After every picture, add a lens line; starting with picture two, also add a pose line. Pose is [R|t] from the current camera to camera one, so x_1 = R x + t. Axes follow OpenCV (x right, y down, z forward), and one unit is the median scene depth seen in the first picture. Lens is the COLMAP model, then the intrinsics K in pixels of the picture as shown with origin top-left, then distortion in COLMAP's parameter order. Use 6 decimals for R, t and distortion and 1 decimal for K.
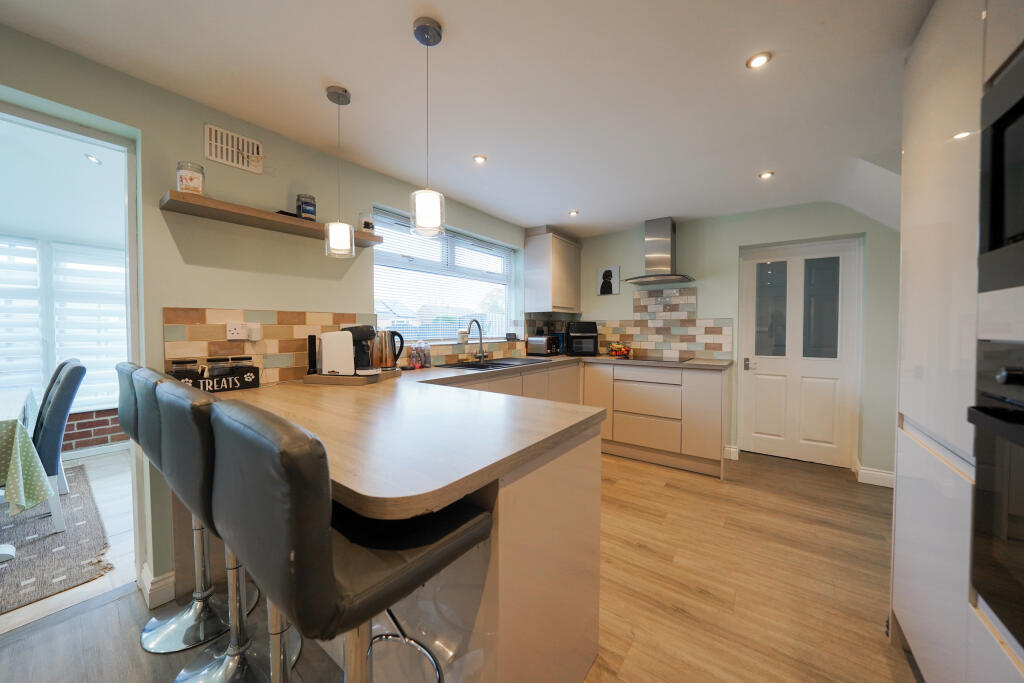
lens RADIAL K [[359.7, 0, 501.9], [0, 359.7, 338.3], [0, 0, 1]] dist [-0.021782, 0.001418]
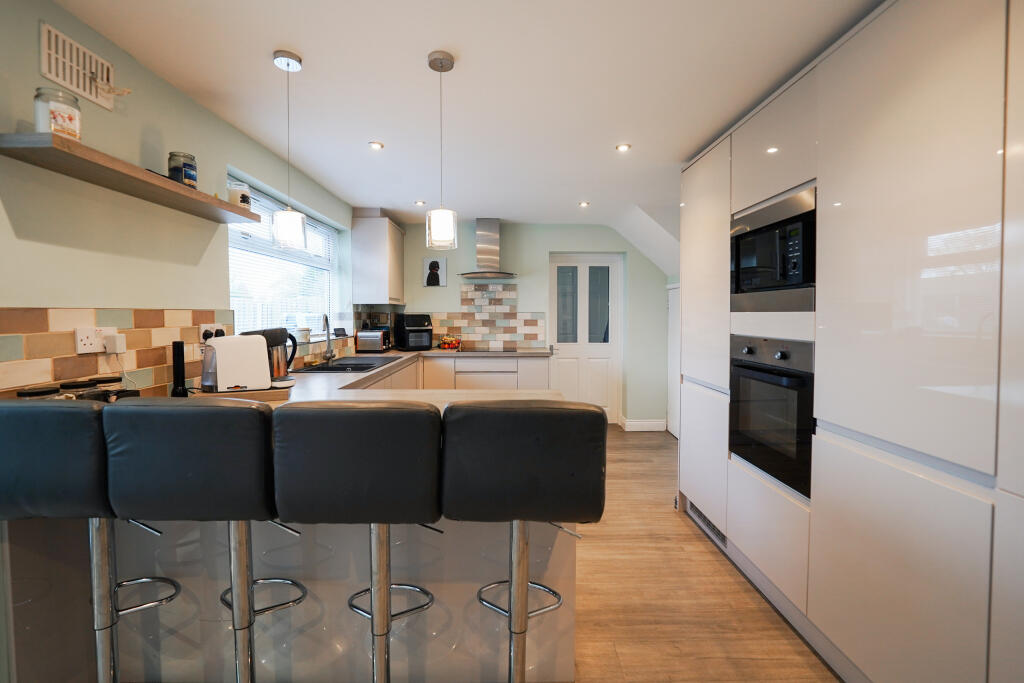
lens RADIAL K [[430.0, 0, 509.2], [0, 430.0, 328.4], [0, 0, 1]] dist [-0.019503, 0.000946]
pose [[0.796392, -0.020440, 0.604435, -0.434736], [0.017818, 0.999788, 0.010332, -0.027153], [-0.604518, 0.002541, 0.796587, -0.088165]]
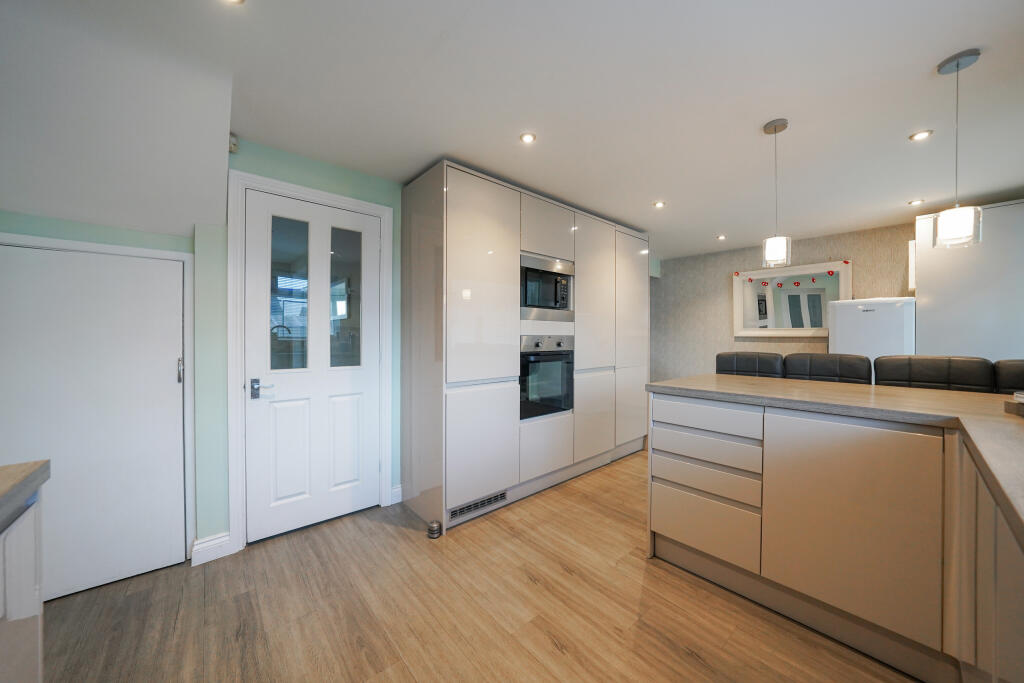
lens RADIAL K [[359.7, 0, 504.2], [0, 359.7, 340.9], [0, 0, 1]] dist [-0.021782, 0.001418]
pose [[-0.977607, -0.000598, 0.210437, 0.294517], [0.006763, 0.999390, 0.034256, -0.018608], [-0.210329, 0.034913, -0.977007, 1.370280]]
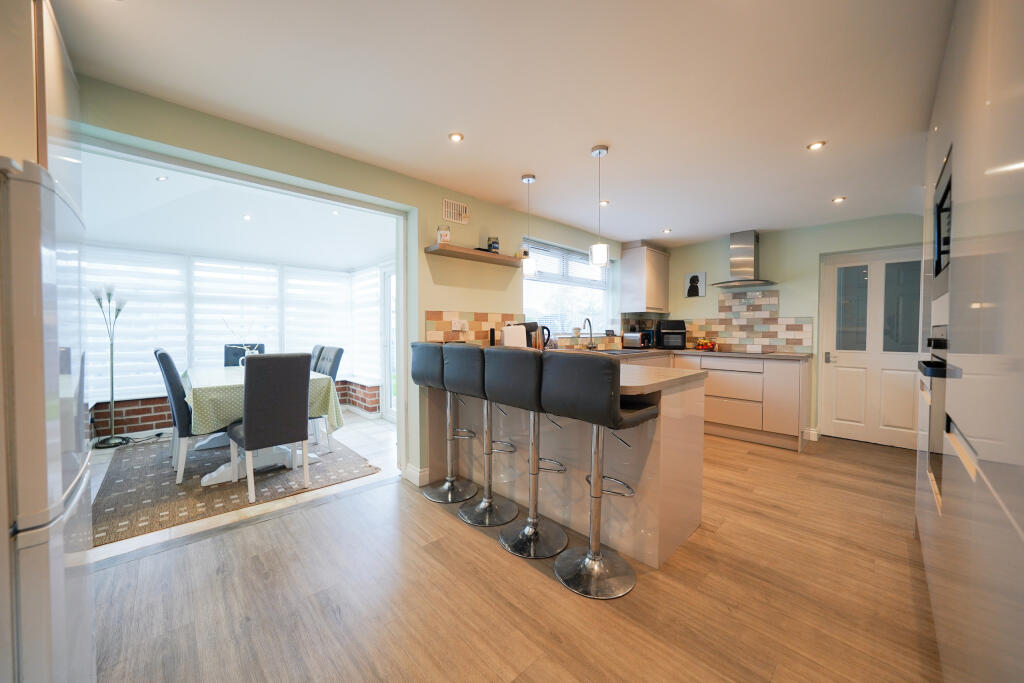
lens RADIAL K [[359.7, 0, 505.1], [0, 359.7, 339.3], [0, 0, 1]] dist [-0.021782, 0.001418]
pose [[0.984943, 0.006462, -0.172760, -0.181567], [-0.006266, 0.999979, 0.001680, 0.028506], [0.172767, -0.000572, 0.984963, -0.408634]]
